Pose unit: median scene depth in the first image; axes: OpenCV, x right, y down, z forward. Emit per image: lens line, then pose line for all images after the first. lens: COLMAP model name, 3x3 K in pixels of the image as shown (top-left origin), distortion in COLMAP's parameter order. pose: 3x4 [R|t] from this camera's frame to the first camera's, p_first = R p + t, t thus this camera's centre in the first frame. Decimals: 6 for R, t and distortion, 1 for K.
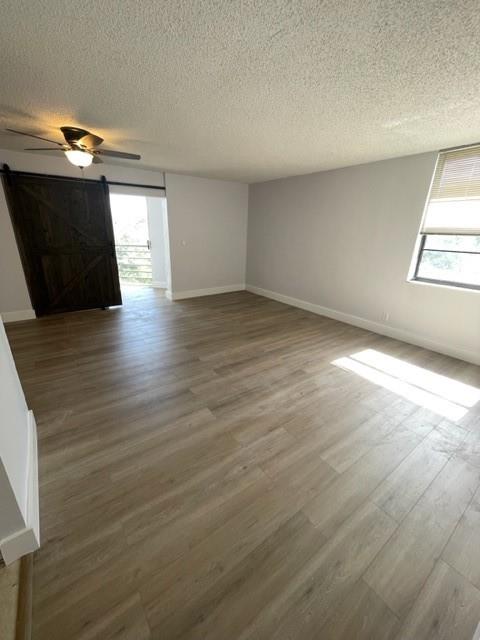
lens RADIAL K [[259.7, 0, 234.4], [0, 259.7, 322.1], [0, 0, 1]] dist [-0.003884, 0.000017]
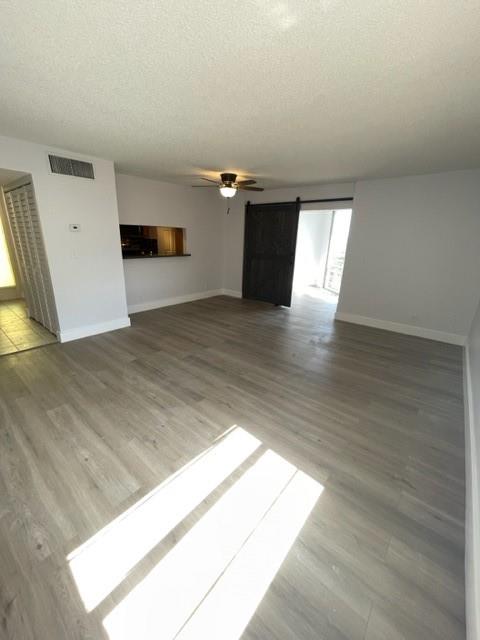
lens RADIAL K [[259.7, 0, 235.1], [0, 259.7, 319.5], [0, 0, 1]] dist [-0.003884, 0.000017]
pose [[0.245079, 0.274247, -0.929906, 0.918949], [-0.351562, 0.919013, 0.178380, -0.217054], [0.903516, 0.283203, 0.321646, 0.698250]]
